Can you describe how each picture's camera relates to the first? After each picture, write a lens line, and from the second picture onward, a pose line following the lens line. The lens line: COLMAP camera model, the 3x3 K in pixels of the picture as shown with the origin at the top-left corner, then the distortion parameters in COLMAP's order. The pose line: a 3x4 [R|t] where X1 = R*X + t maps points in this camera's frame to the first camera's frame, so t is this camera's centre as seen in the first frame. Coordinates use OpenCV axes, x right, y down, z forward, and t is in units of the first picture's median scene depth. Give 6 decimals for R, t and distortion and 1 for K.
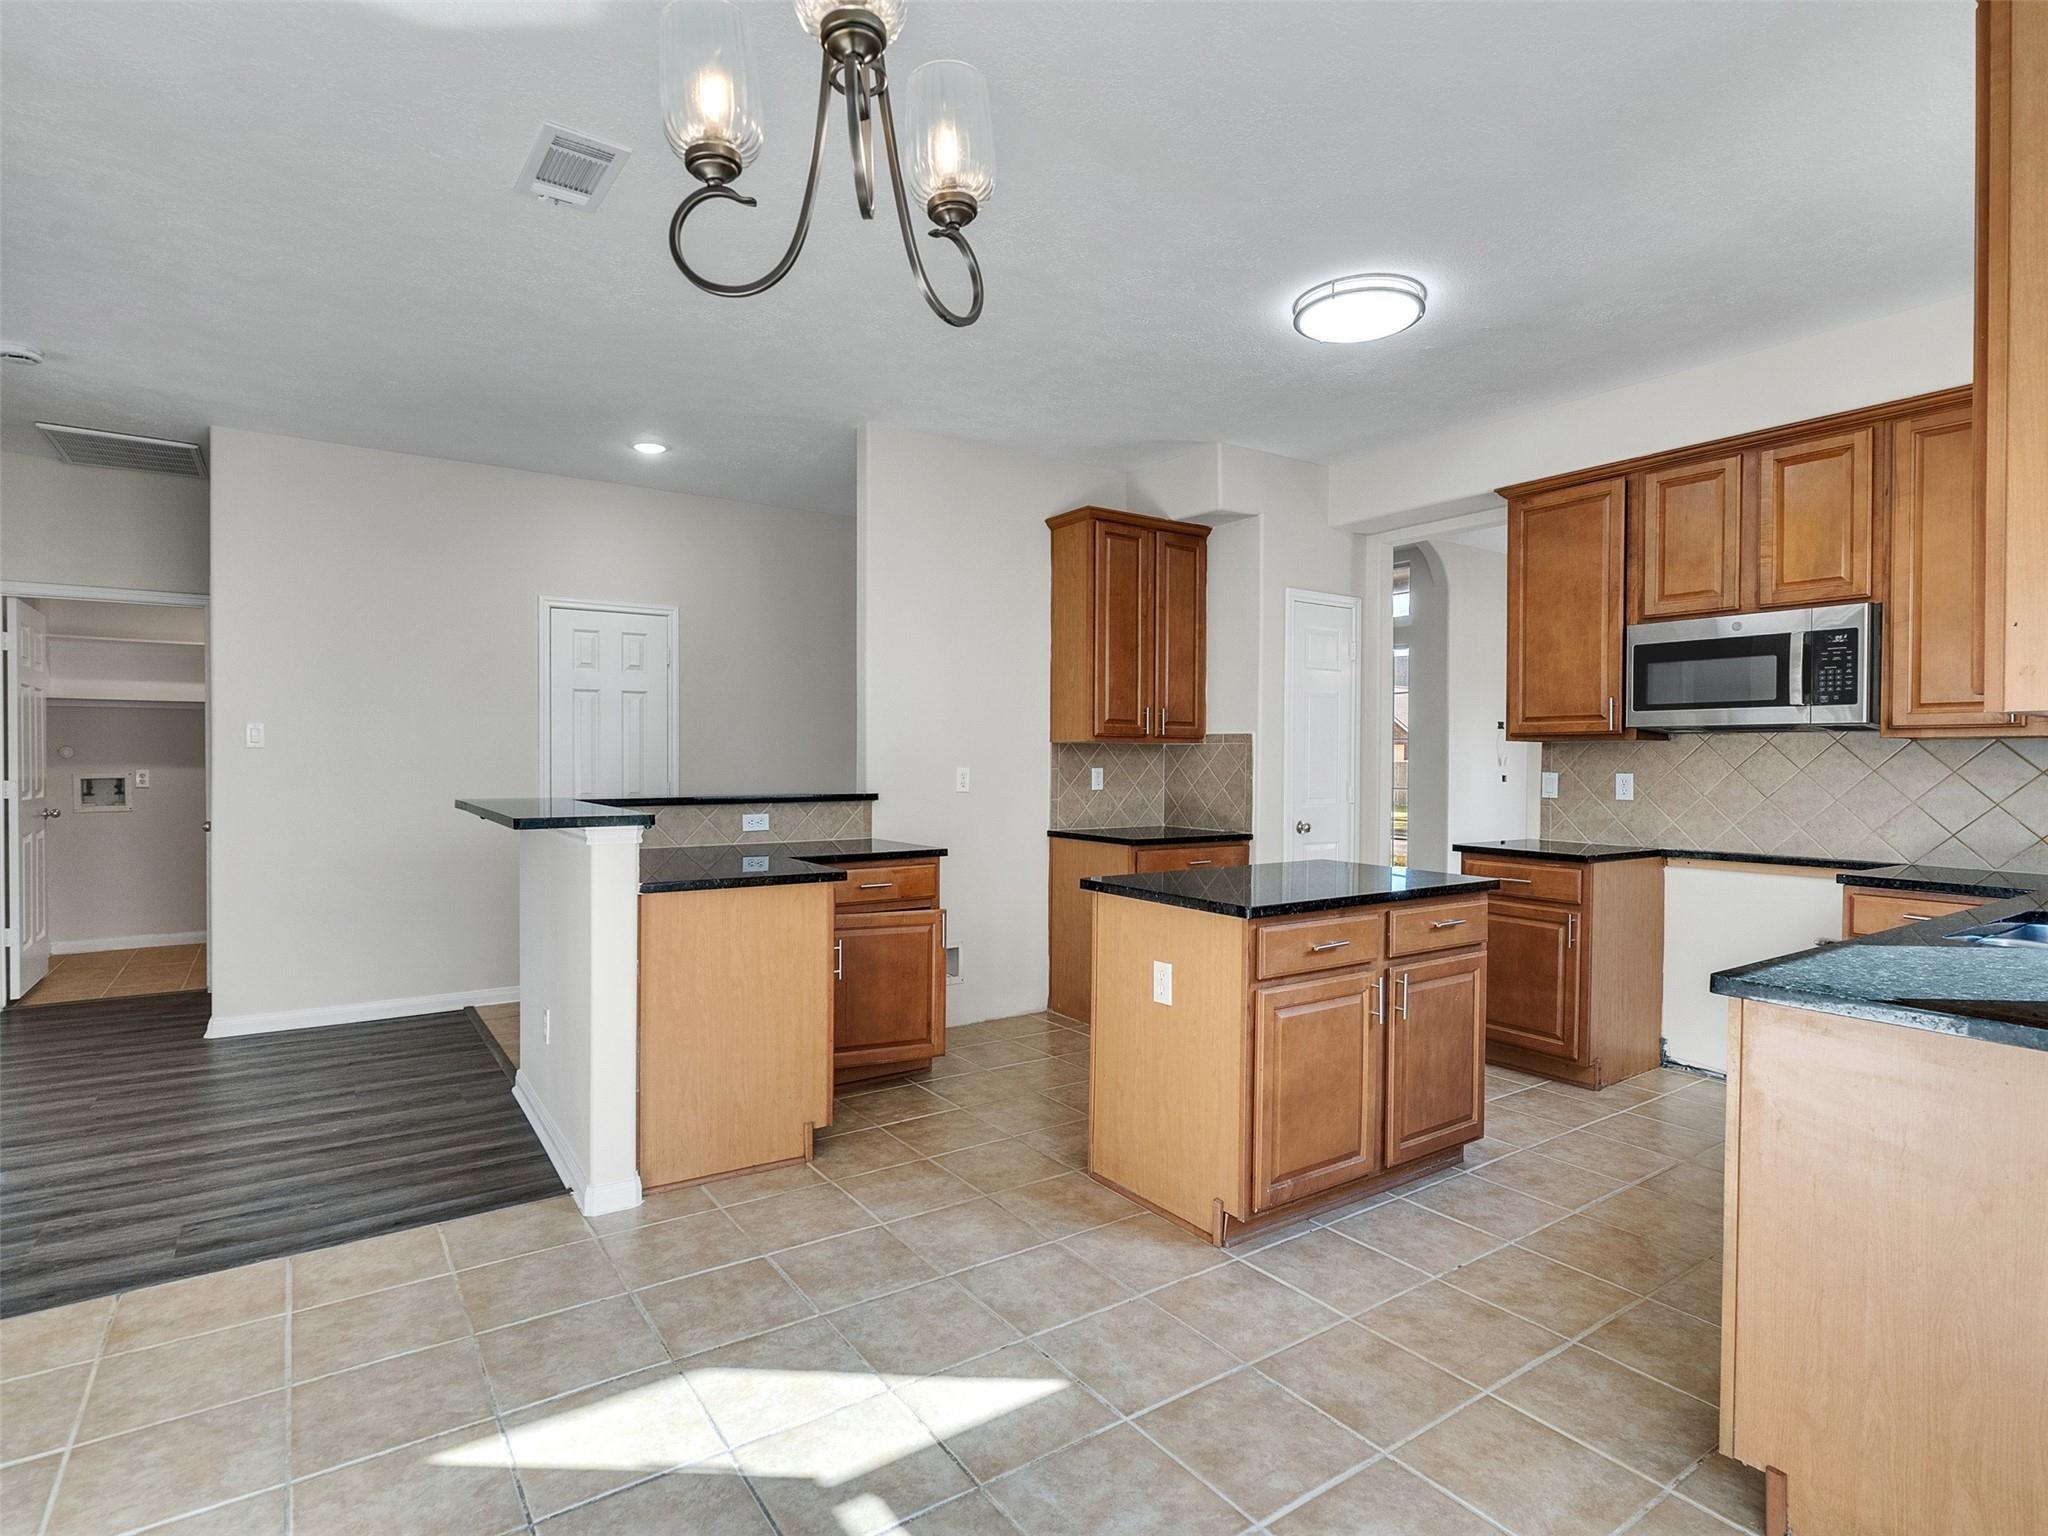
lens RADIAL K [[1041.7, 0, 1000.5], [0, 1041.7, 767.9], [0, 0, 1]] dist [-0.009965, 0.006603]
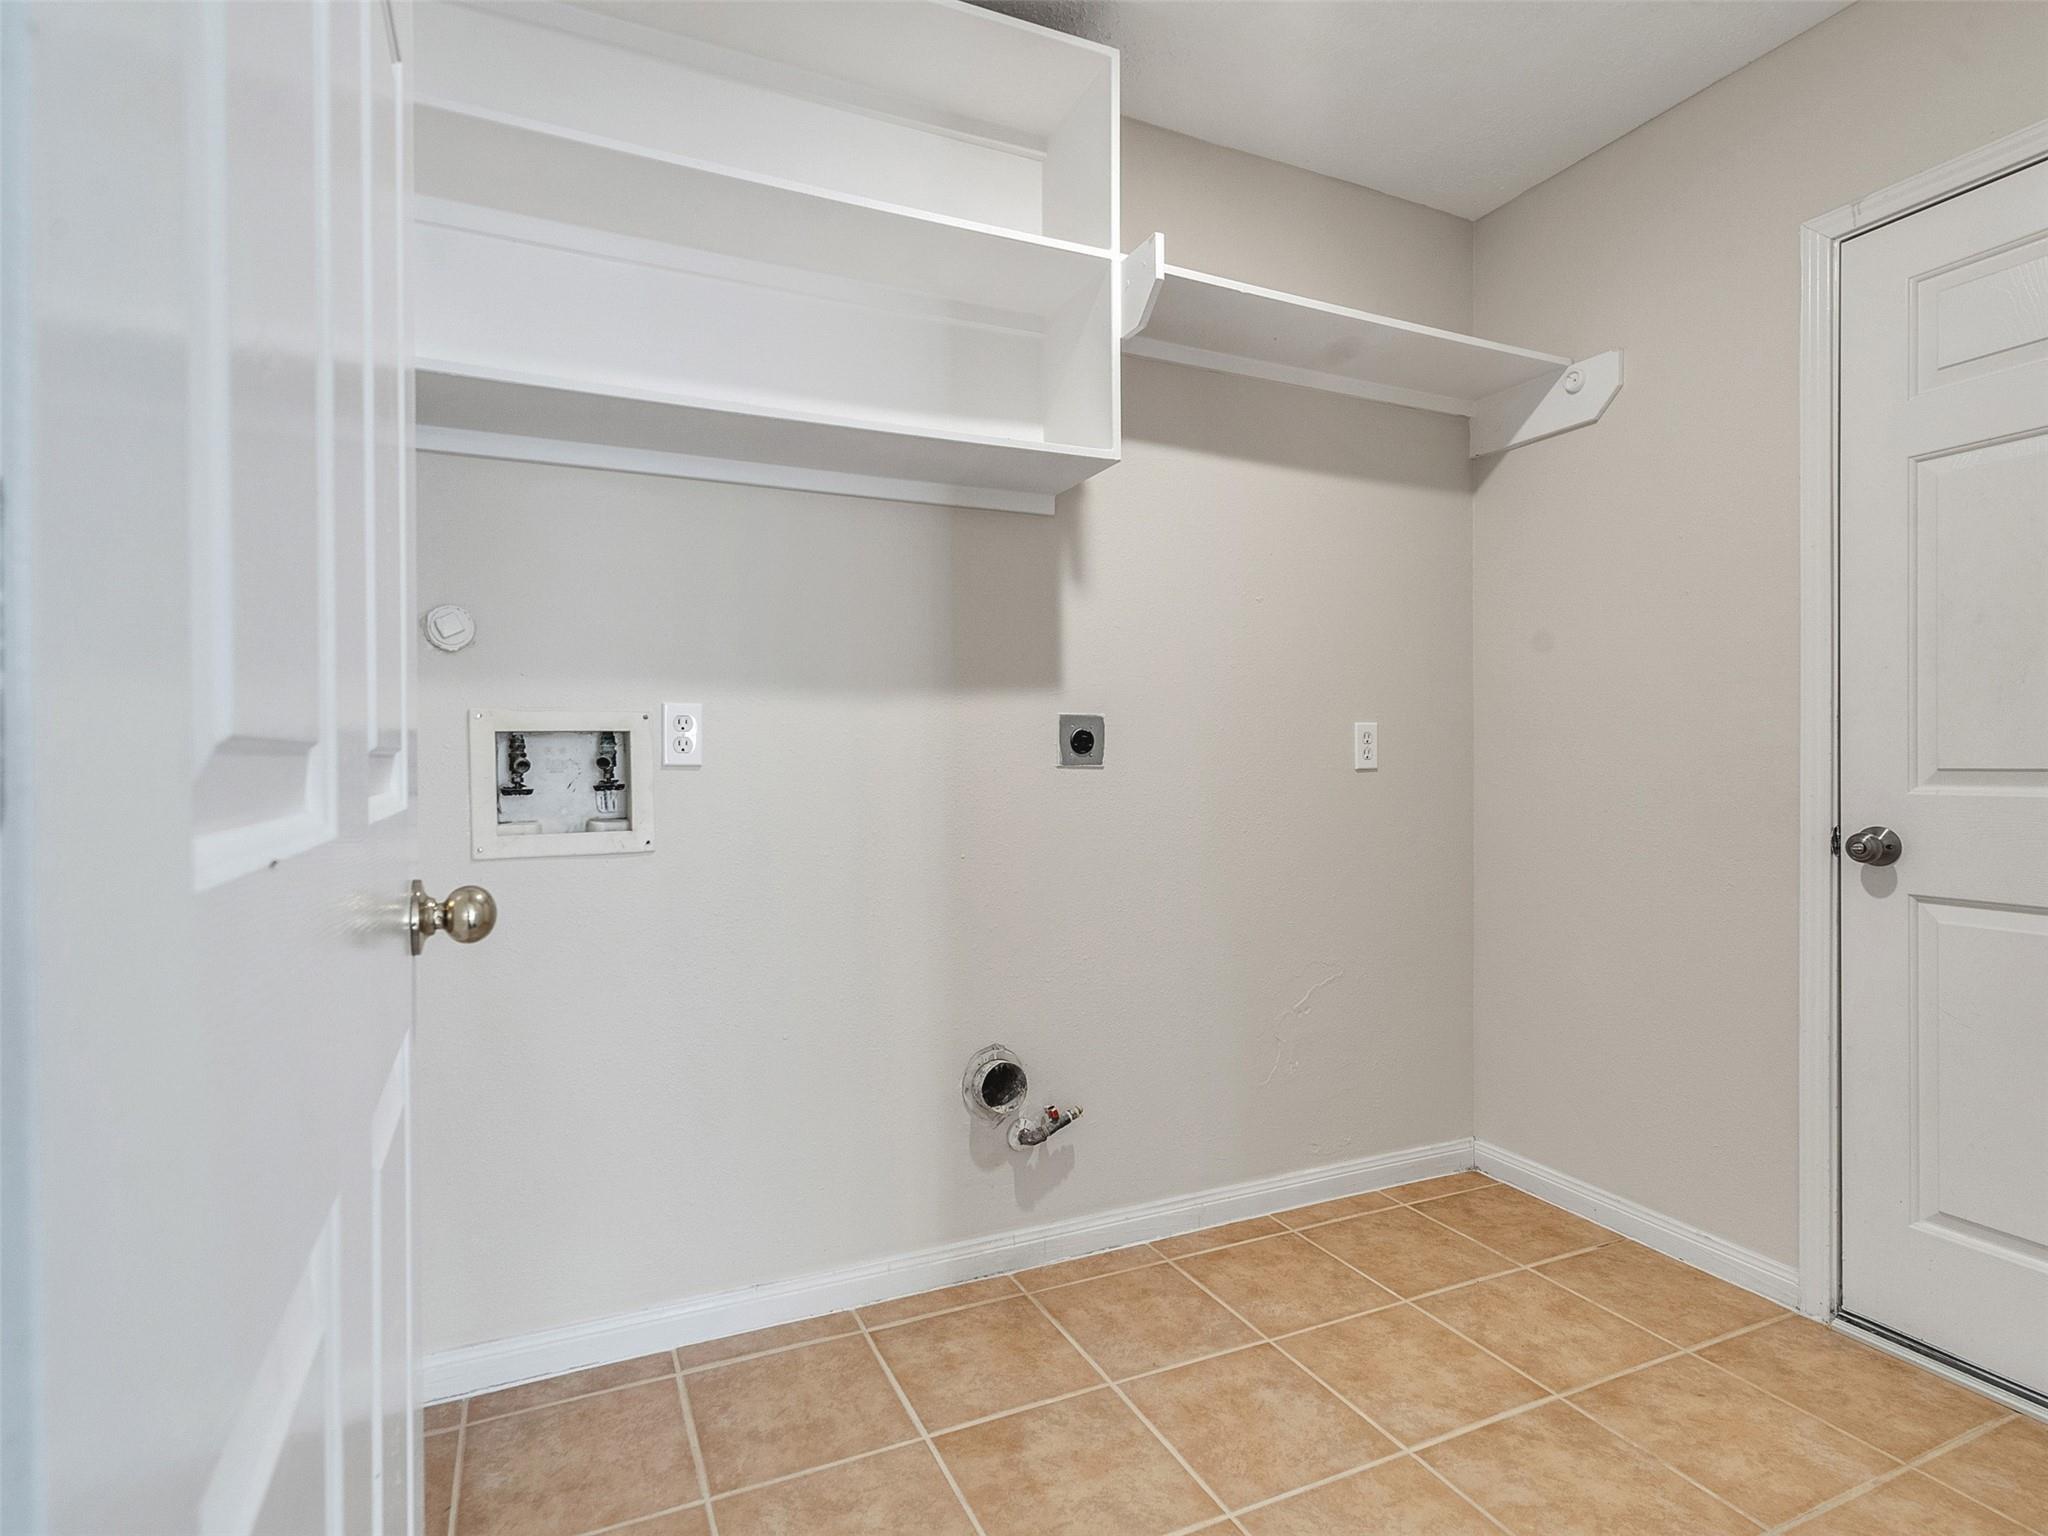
lens RADIAL K [[1041.7, 0, 1022.6], [0, 1041.7, 754.0], [0, 0, 1]] dist [-0.009965, 0.006603]
pose [[0.988168, -0.002204, -0.153357, -1.242017], [0.002034, 0.999997, -0.001263, 0.029451], [0.153359, 0.000936, 0.988170, 1.323605]]
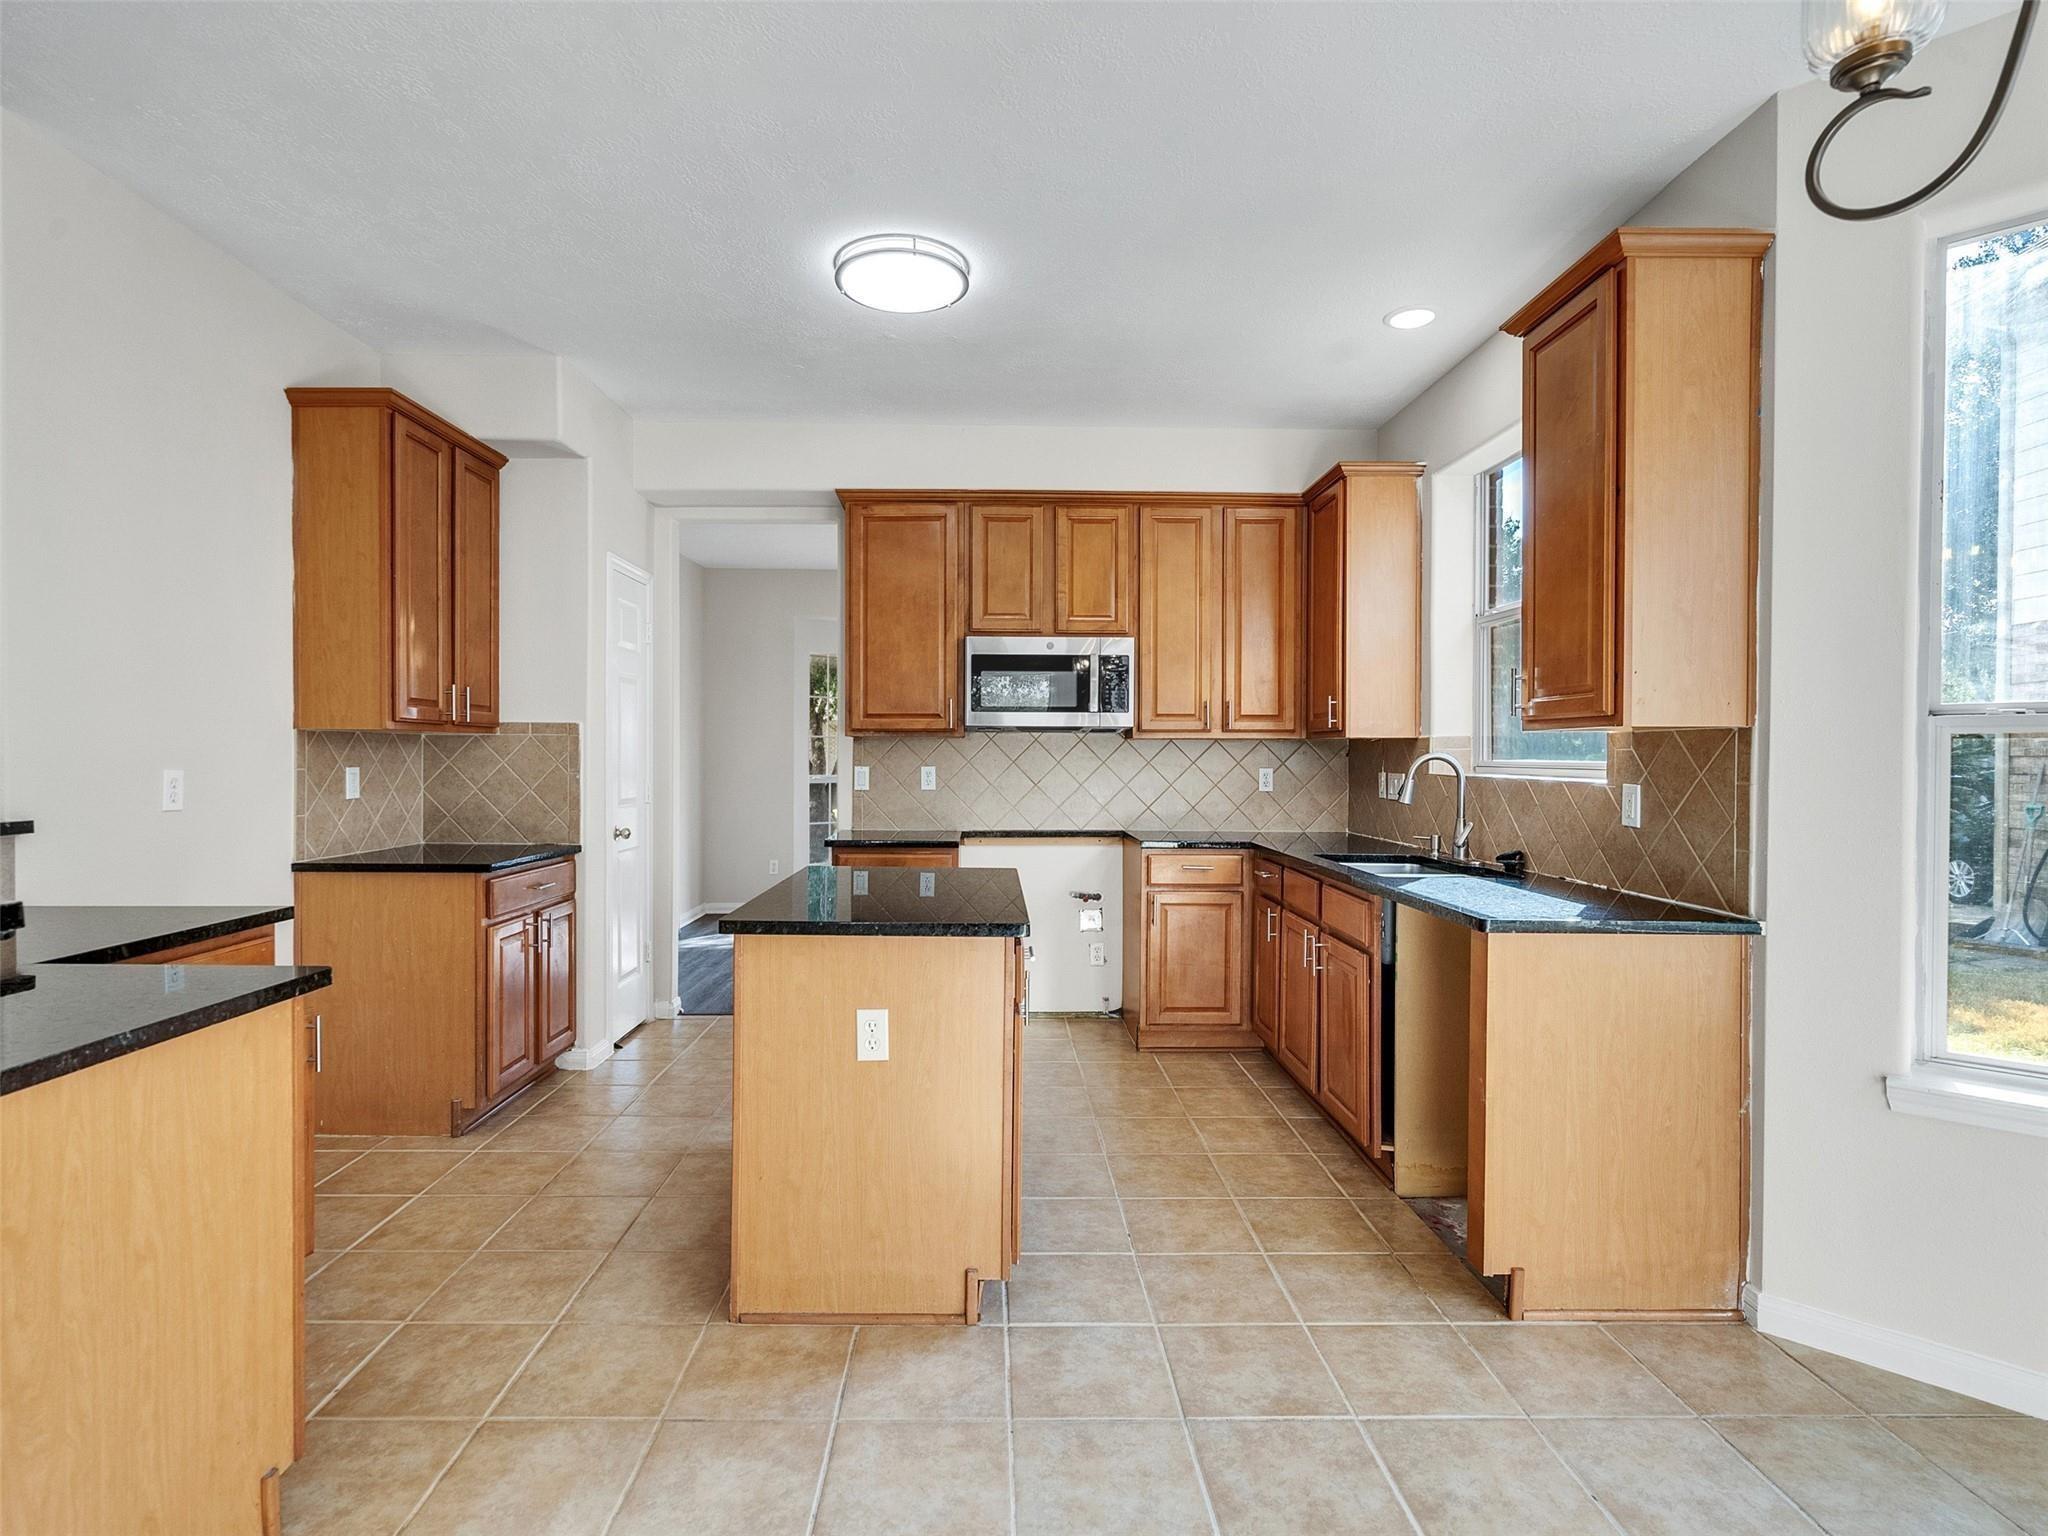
lens RADIAL K [[1041.7, 0, 1001.7], [0, 1041.7, 766.4], [0, 0, 1]] dist [-0.009965, 0.006603]
pose [[0.548077, -0.011930, 0.836343, -0.342346], [0.006867, 0.999929, 0.009763, -0.005920], [-0.836400, 0.000392, 0.548120, 0.355083]]
